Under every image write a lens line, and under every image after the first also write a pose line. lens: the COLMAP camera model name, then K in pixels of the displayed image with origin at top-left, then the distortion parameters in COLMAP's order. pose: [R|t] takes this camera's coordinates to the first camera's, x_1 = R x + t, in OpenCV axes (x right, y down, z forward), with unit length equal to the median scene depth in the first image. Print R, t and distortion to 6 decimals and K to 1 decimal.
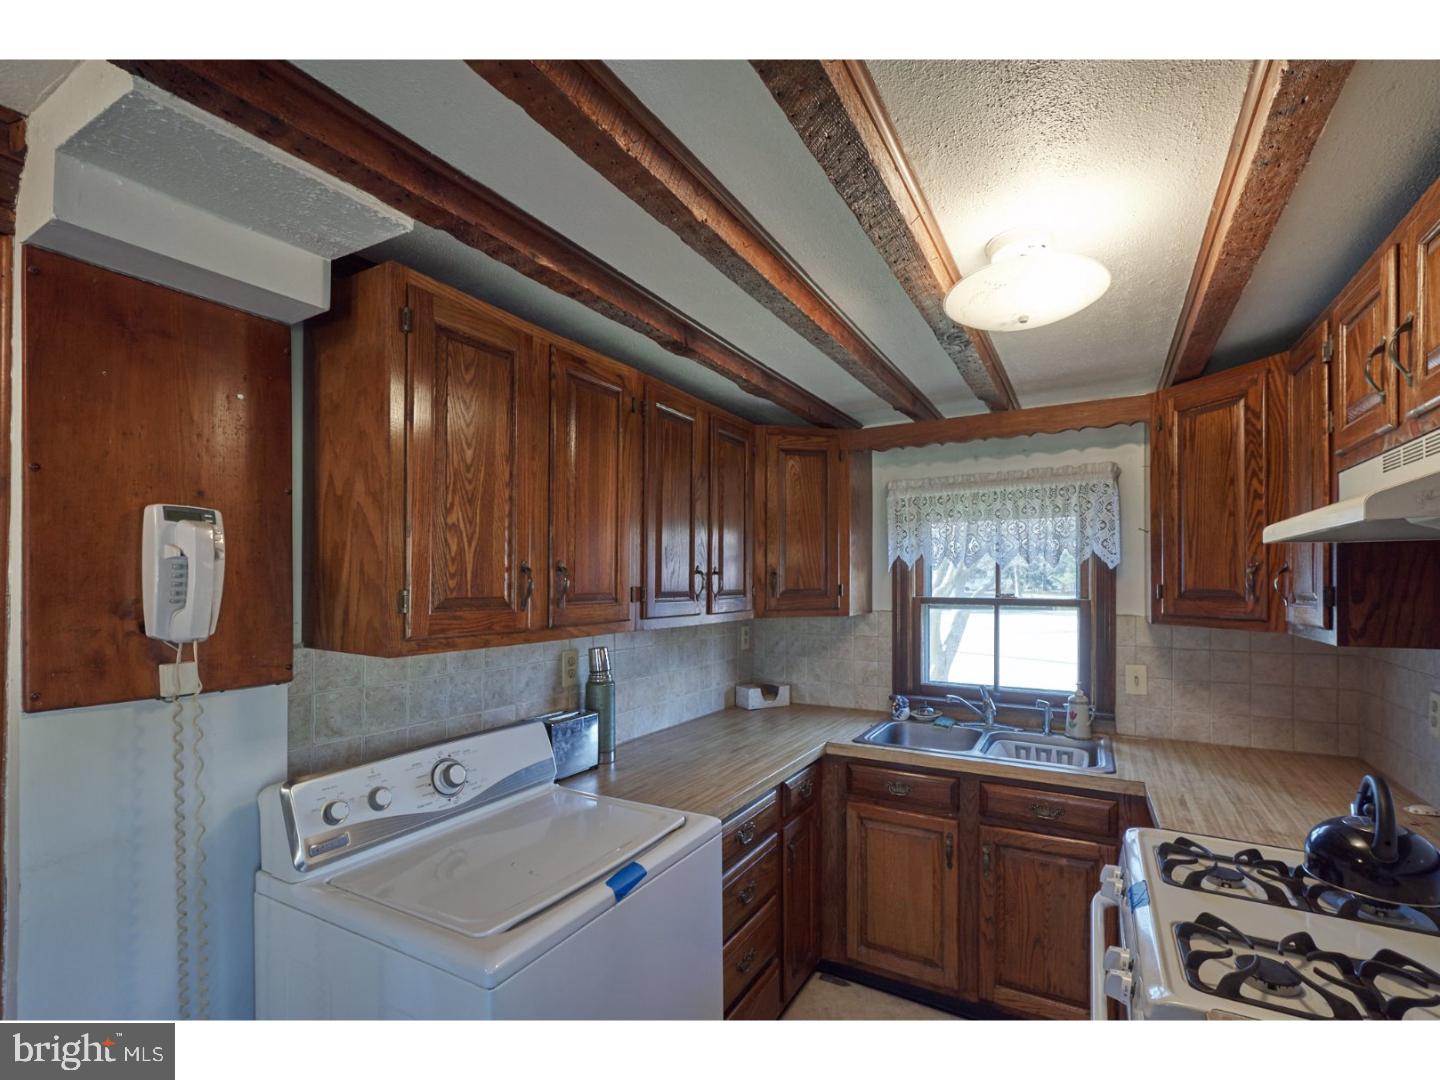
lens RADIAL K [[658.4, 0, 715.1], [0, 658.4, 588.2], [0, 0, 1]] dist [-0.000813, 0.000115]
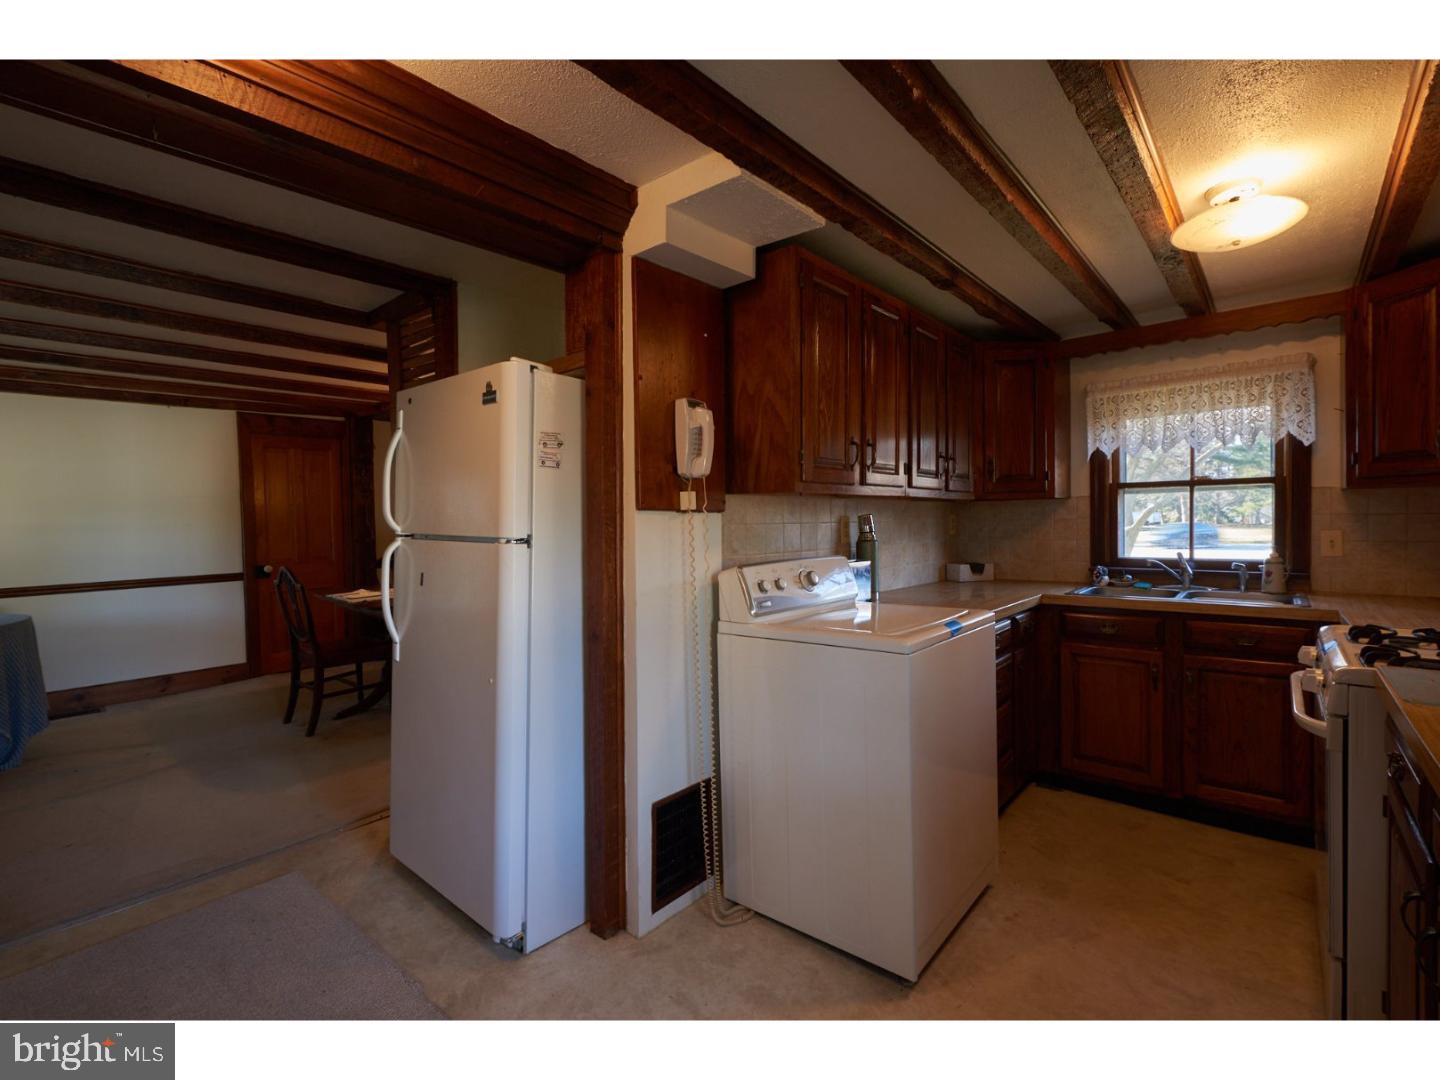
lens RADIAL K [[652.4, 0, 720.0], [0, 652.4, 540.0], [0, 0, 1]] dist [-0.000283, -0.000104]
pose [[0.982248, -0.011083, -0.187260, -0.203505], [0.014726, 0.999728, 0.018076, 0.104107], [0.187009, -0.020513, 0.982144, -0.331037]]
